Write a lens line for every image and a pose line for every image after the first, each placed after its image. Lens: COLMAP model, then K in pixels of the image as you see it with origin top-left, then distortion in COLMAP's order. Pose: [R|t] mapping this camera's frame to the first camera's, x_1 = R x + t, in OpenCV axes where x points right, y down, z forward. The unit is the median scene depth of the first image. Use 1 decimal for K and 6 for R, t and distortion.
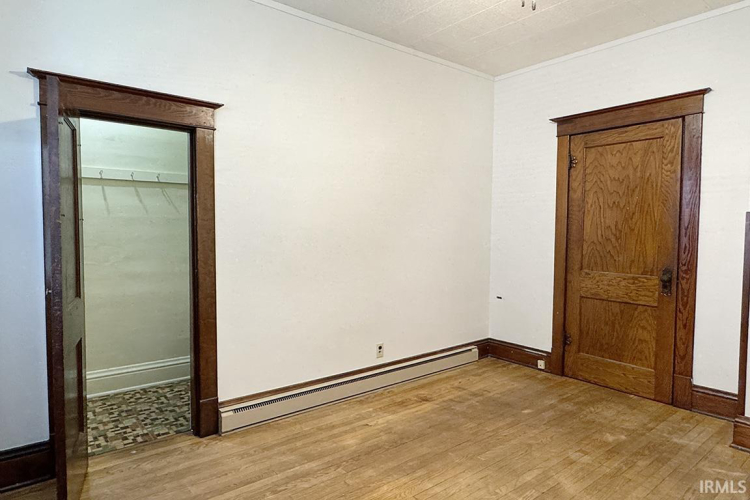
lens RADIAL K [[455.8, 0, 375.0], [0, 455.8, 250.0], [0, 0, 1]] dist [-0.002277, -0.000511]
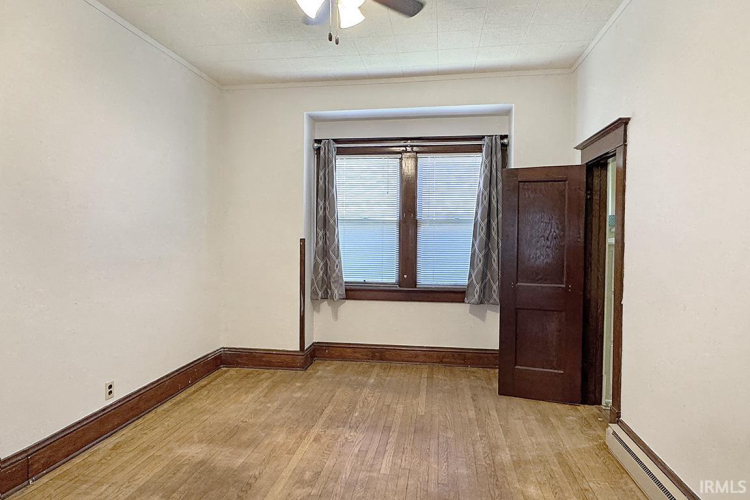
lens RADIAL K [[455.8, 0, 375.0], [0, 455.8, 250.0], [0, 0, 1]] dist [-0.002277, -0.000511]
pose [[-0.733373, 0.011741, -0.679725, 0.834951], [-0.041973, 0.997161, 0.062510, -0.084514], [0.678529, 0.074373, -0.730799, 1.553425]]
